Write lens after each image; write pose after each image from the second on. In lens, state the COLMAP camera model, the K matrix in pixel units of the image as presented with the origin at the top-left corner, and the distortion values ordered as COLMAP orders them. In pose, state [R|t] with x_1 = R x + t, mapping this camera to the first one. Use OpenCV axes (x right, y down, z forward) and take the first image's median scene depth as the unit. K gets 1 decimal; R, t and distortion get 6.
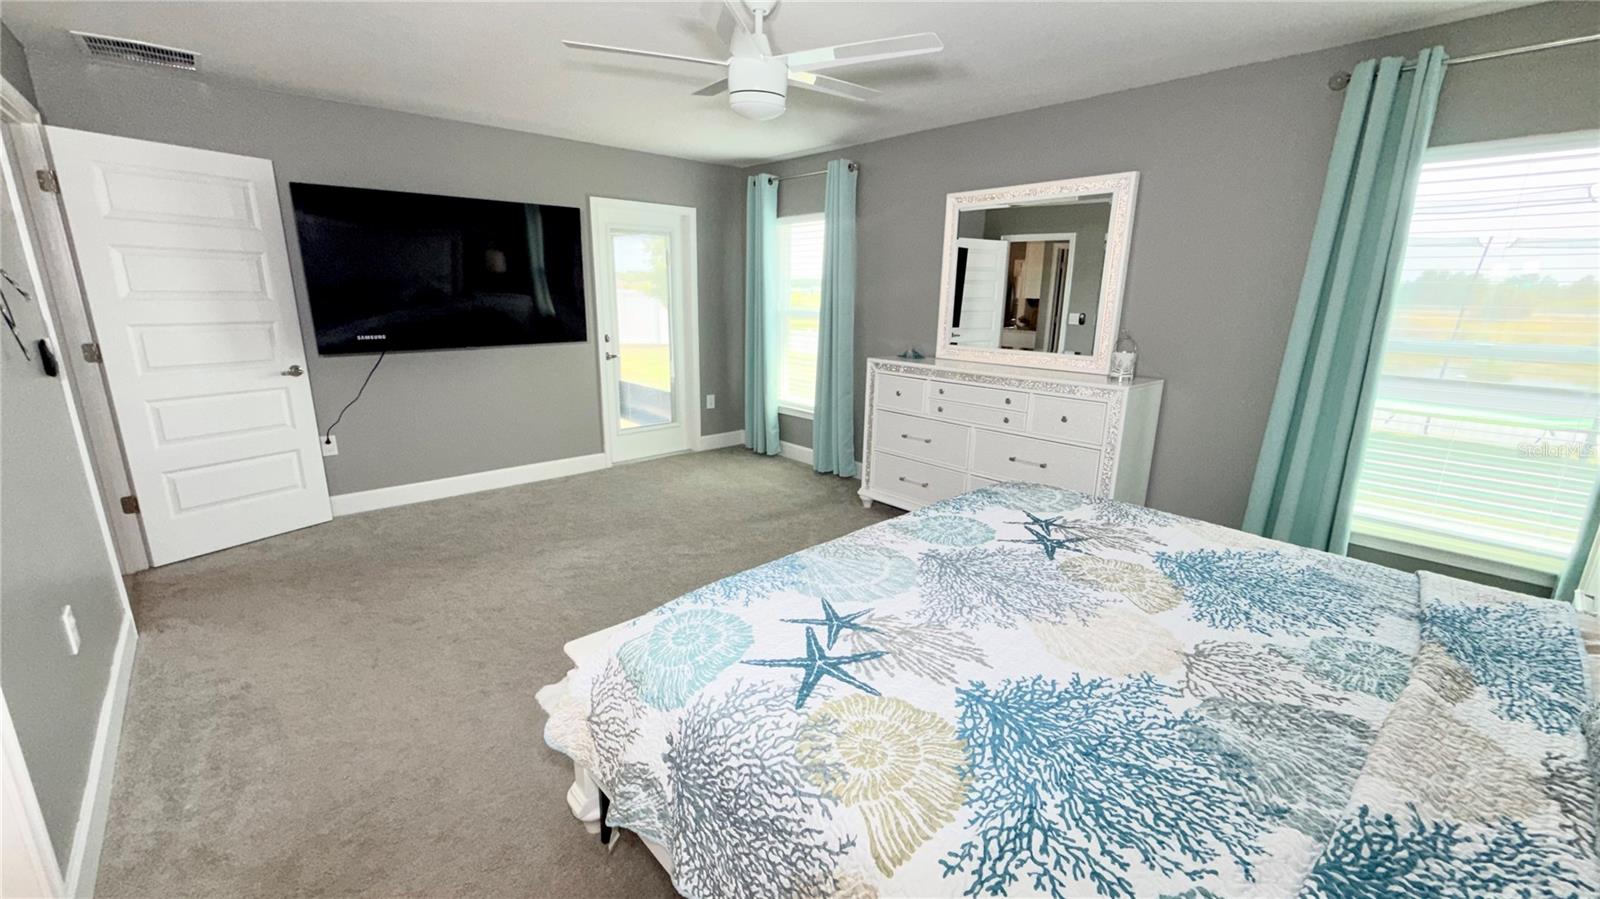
lens RADIAL K [[636.1, 0, 799.0], [0, 636.1, 451.7], [0, 0, 1]] dist [0.000652, 0.000013]
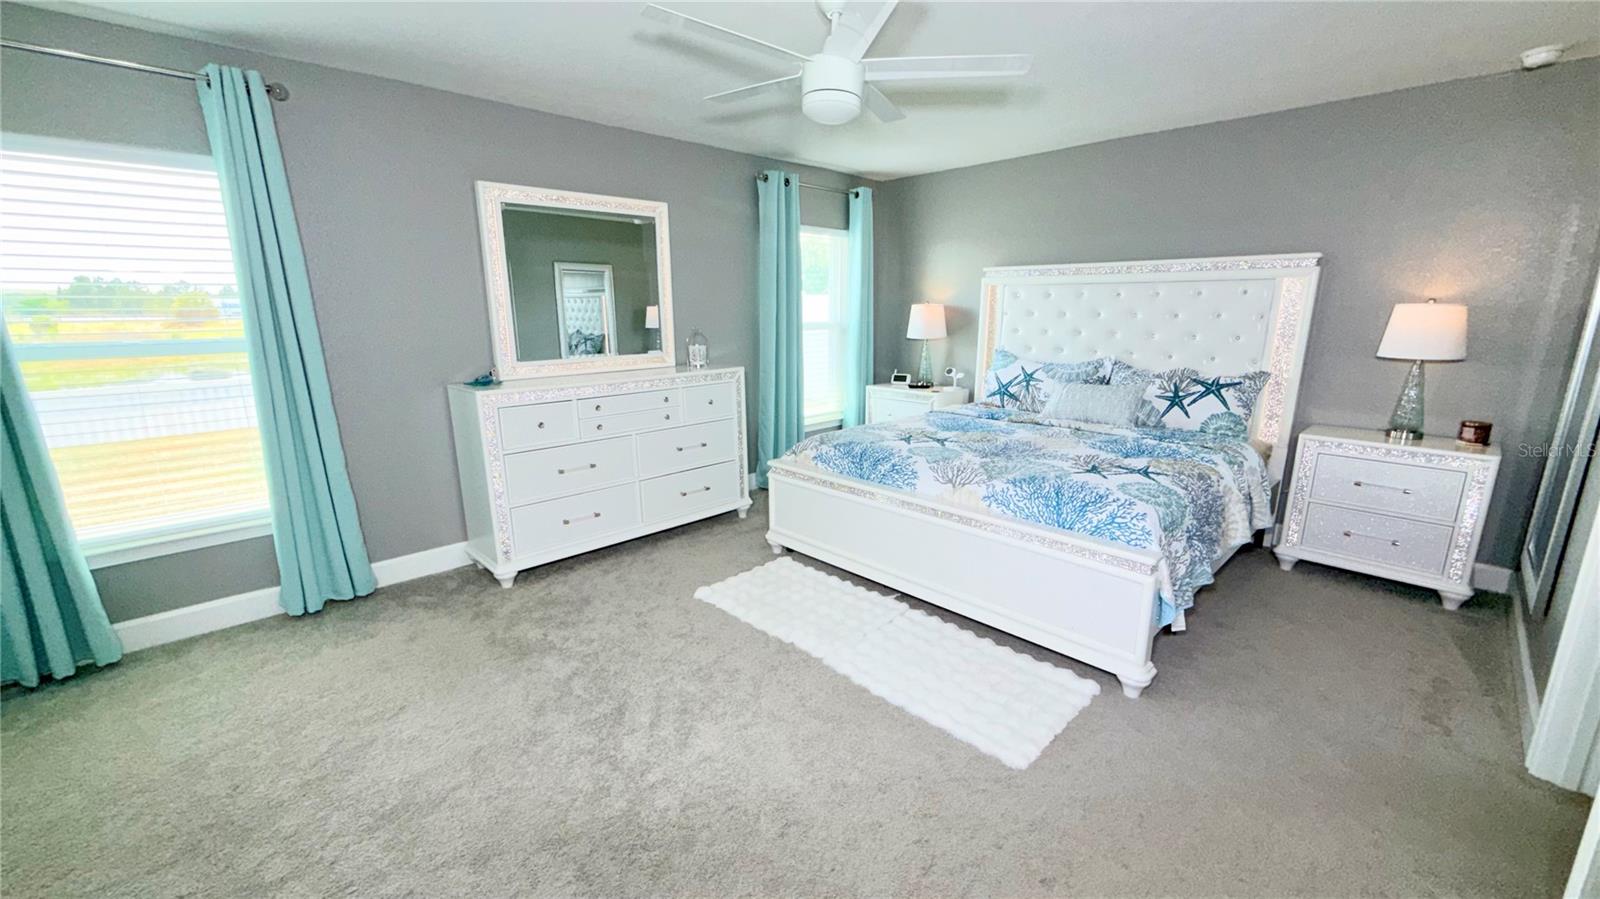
lens RADIAL K [[636.1, 0, 799.0], [0, 636.1, 451.7], [0, 0, 1]] dist [0.000652, 0.000013]
pose [[-0.030873, -0.242229, 0.969728, -0.796292], [0.249742, 0.937548, 0.242142, -0.213598], [-0.967820, 0.249658, 0.031550, 0.812149]]
